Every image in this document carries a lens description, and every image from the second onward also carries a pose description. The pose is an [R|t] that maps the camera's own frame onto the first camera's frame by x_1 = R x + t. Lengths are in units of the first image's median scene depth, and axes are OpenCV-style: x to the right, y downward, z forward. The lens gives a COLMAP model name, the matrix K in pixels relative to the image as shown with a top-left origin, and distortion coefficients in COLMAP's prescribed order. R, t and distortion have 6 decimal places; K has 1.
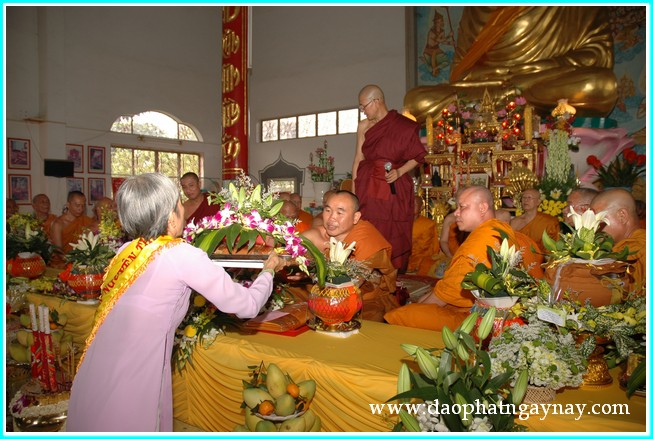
lens RADIAL K [[523.8, 0, 329.1], [0, 523.8, 222.5], [0, 0, 1]] dist [-0.161415, 0.165357]
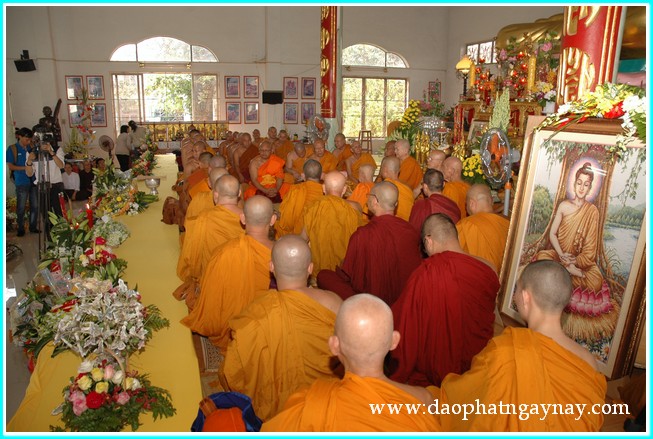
lens RADIAL K [[523.8, 0, 328.2], [0, 523.8, 224.2], [0, 0, 1]] dist [-0.161415, 0.165357]
pose [[0.796694, 0.146705, -0.586308, 0.656879], [-0.032562, 0.979103, 0.200743, -0.085488], [0.603505, -0.140839, 0.784822, -0.071009]]
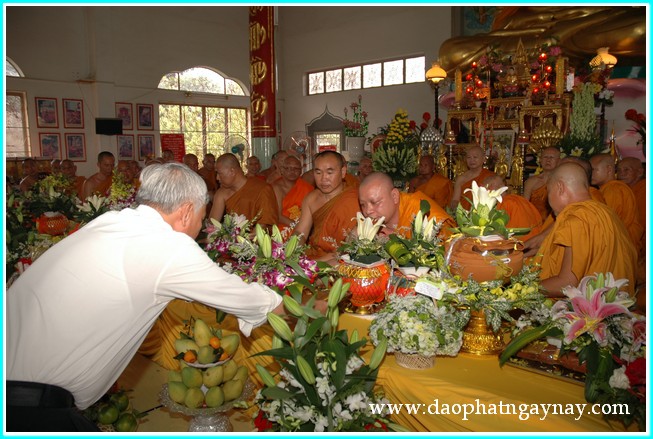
lens RADIAL K [[523.8, 0, 325.5], [0, 523.8, 236.2], [0, 0, 1]] dist [-0.161415, 0.165357]
pose [[0.991370, 0.015226, -0.130204, 0.079927], [0.000612, 0.992684, 0.120743, -0.012037], [0.131090, -0.119780, 0.984108, -0.015757]]
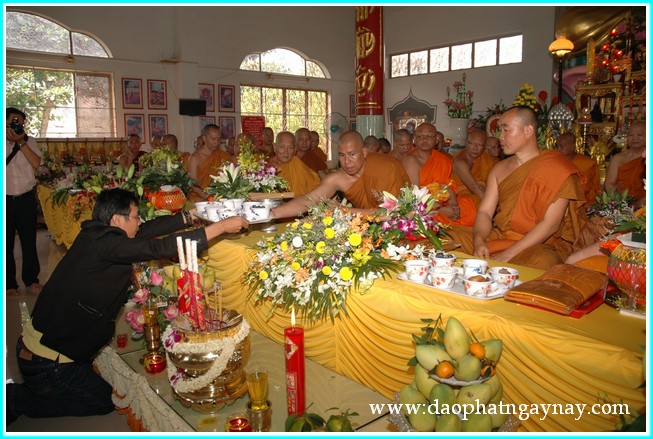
lens RADIAL K [[523.8, 0, 318.6], [0, 523.8, 232.2], [0, 0, 1]] dist [-0.161415, 0.165357]
pose [[0.969011, 0.040656, -0.243649, -0.031820], [-0.008751, 0.991393, 0.130623, 0.007681], [0.246862, -0.124443, 0.961027, 0.043017]]
